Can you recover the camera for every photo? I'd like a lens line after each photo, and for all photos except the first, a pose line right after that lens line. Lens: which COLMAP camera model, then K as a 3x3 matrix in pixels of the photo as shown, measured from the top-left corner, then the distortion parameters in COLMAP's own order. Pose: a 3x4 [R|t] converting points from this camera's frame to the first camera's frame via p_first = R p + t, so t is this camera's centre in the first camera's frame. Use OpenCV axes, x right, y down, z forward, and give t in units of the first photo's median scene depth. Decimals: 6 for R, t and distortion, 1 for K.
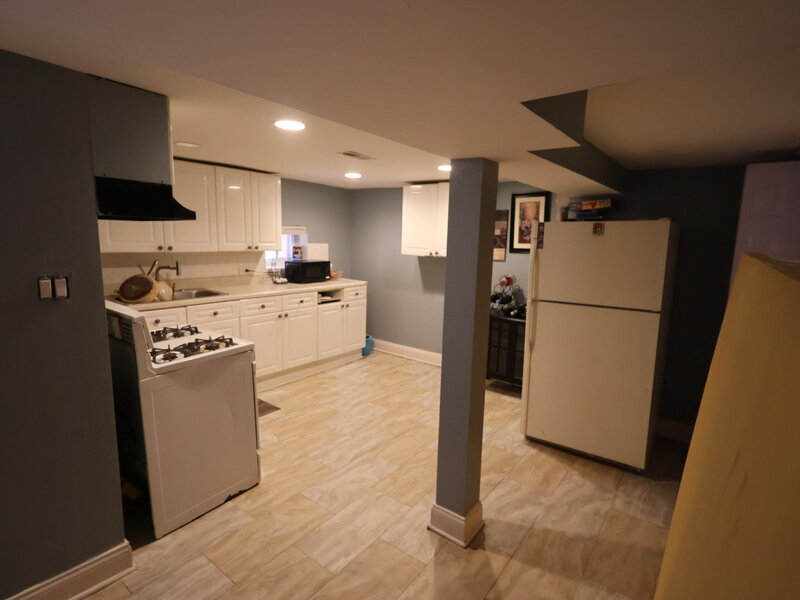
lens RADIAL K [[414.6, 0, 400.3], [0, 414.6, 298.4], [0, 0, 1]] dist [0.005040, 0.000417]
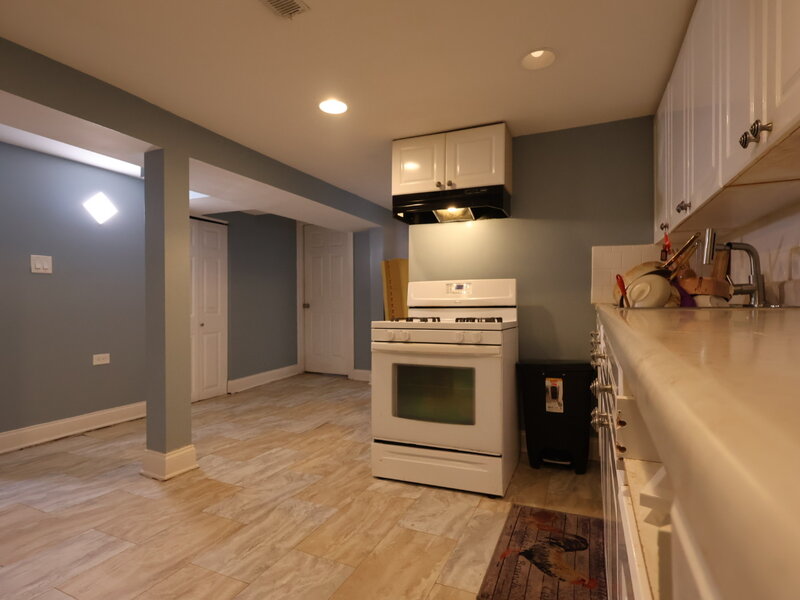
lens RADIAL K [[414.6, 0, 401.8], [0, 414.6, 299.7], [0, 0, 1]] dist [0.005040, 0.000417]
pose [[-0.972711, -0.015622, -0.231493, -0.159615], [-0.051671, 0.987260, 0.150493, -0.081404], [0.226192, 0.158348, -0.961126, 1.647279]]
